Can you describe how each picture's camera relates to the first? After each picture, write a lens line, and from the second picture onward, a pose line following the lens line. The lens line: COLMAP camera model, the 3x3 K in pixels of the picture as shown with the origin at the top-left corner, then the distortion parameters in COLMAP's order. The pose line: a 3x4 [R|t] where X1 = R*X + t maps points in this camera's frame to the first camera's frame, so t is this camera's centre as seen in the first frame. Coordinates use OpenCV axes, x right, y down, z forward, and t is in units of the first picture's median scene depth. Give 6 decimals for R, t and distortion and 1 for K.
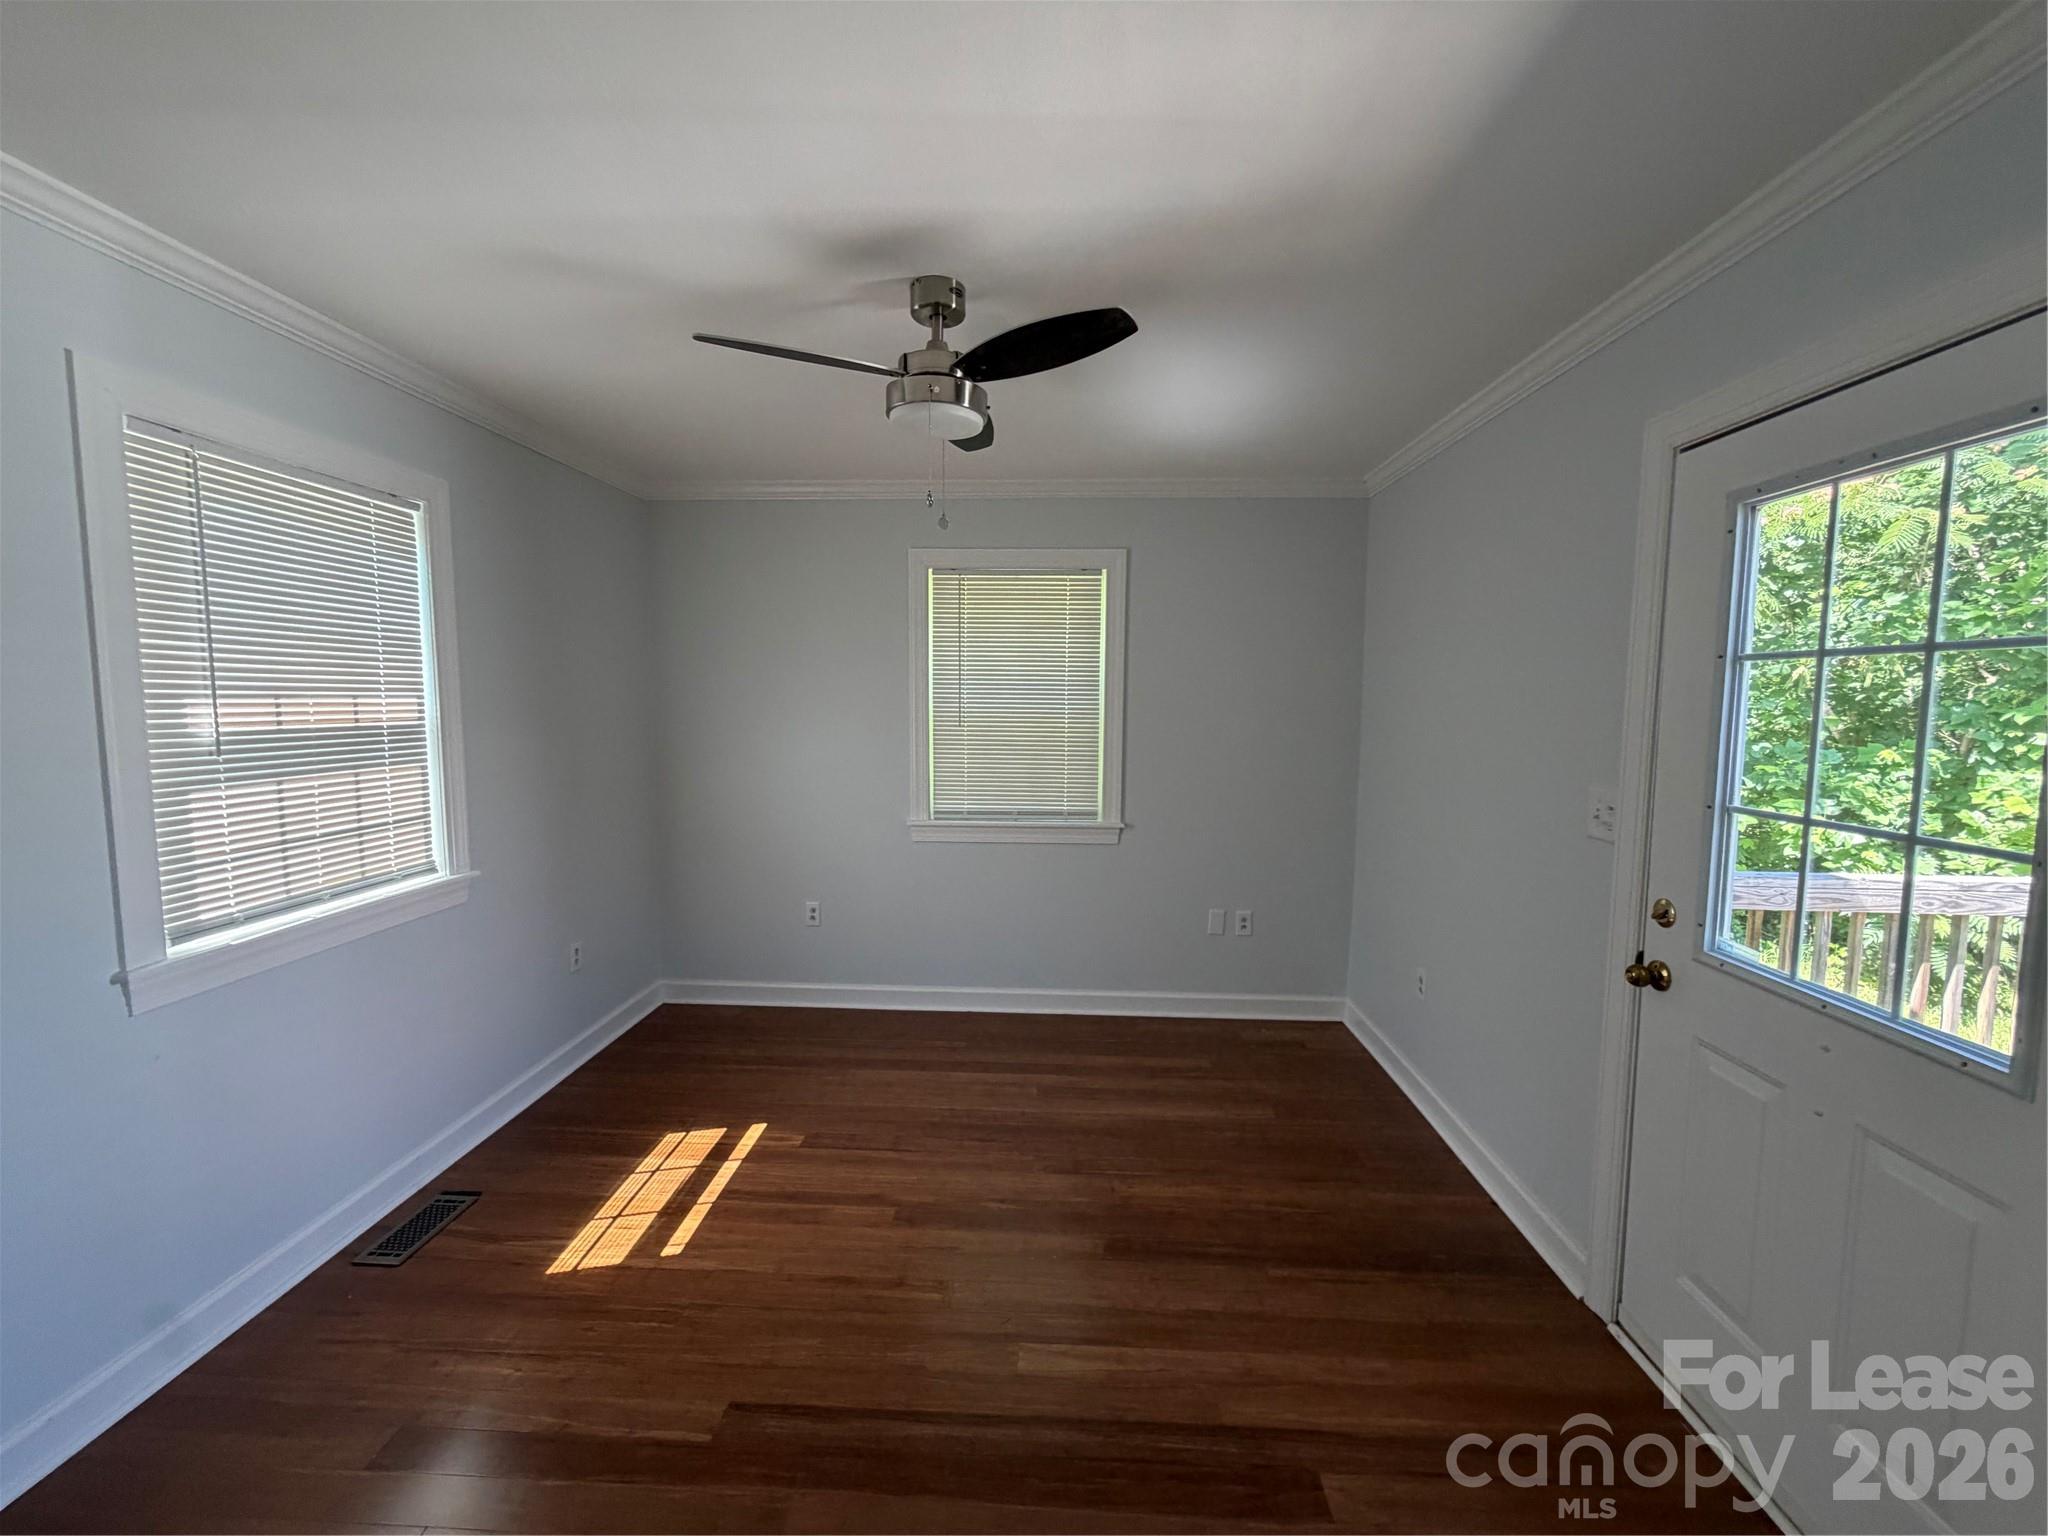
lens RADIAL K [[819.2, 0, 1024.3], [0, 819.2, 769.3], [0, 0, 1]] dist [-0.001506, -0.000021]
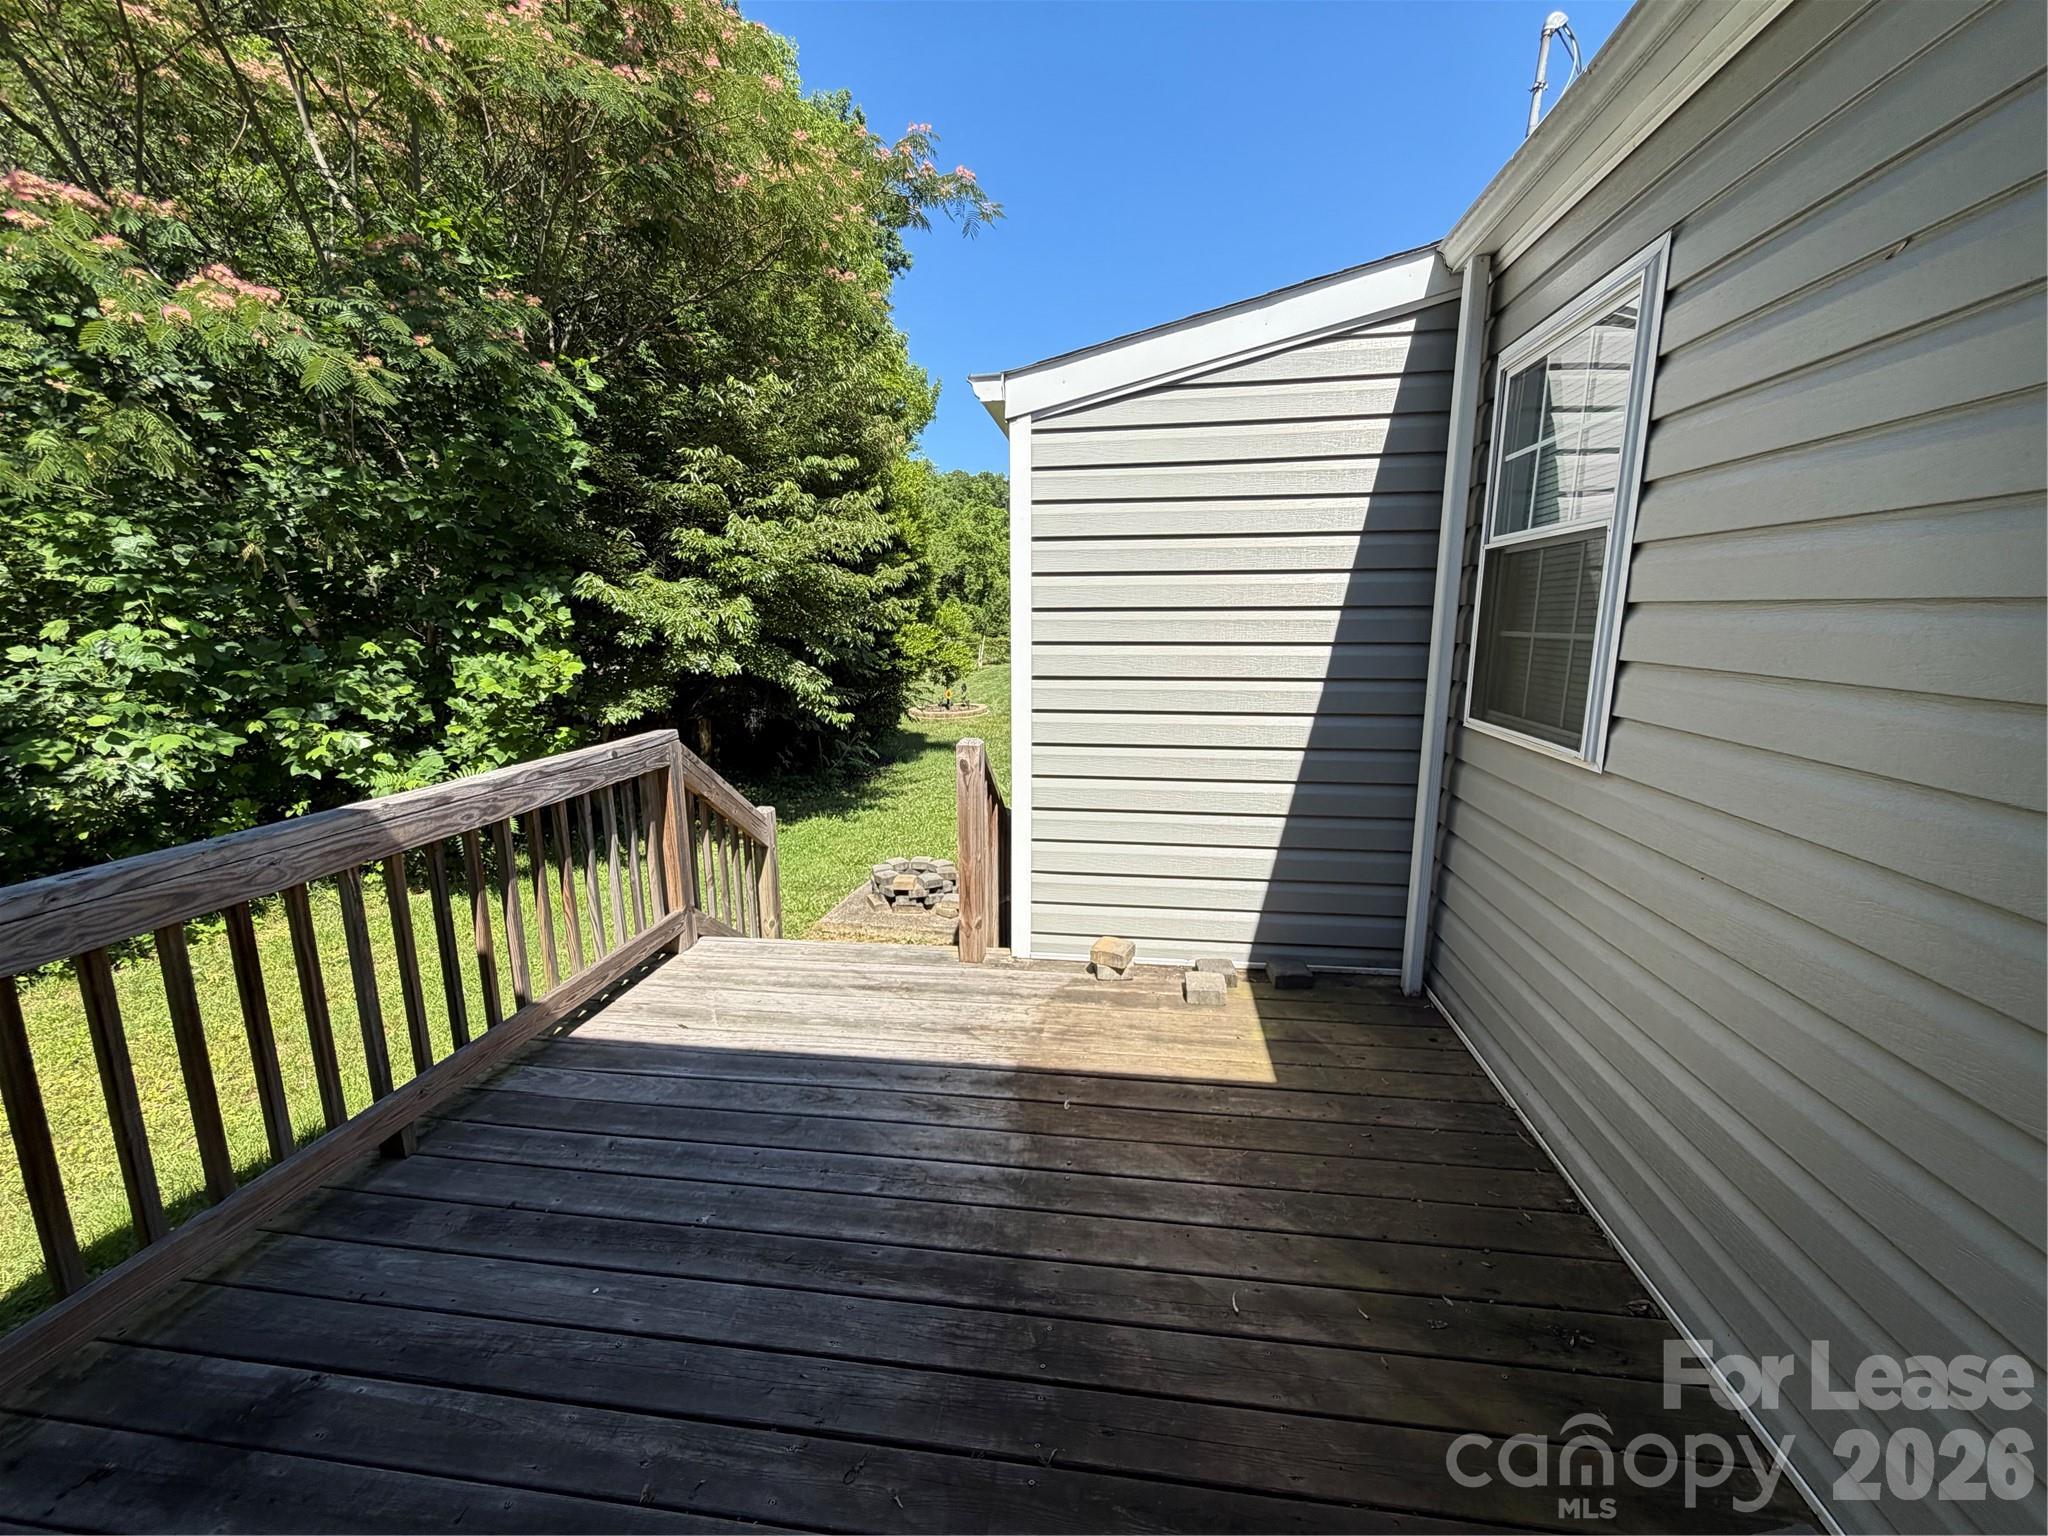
lens RADIAL K [[819.2, 0, 1021.9], [0, 819.2, 770.5], [0, 0, 1]] dist [-0.001506, -0.000021]
pose [[0.084408, -0.197703, 0.976621, 0.193462], [0.093692, 0.977351, 0.189753, 0.012010], [-0.992017, 0.075485, 0.101020, 0.192118]]
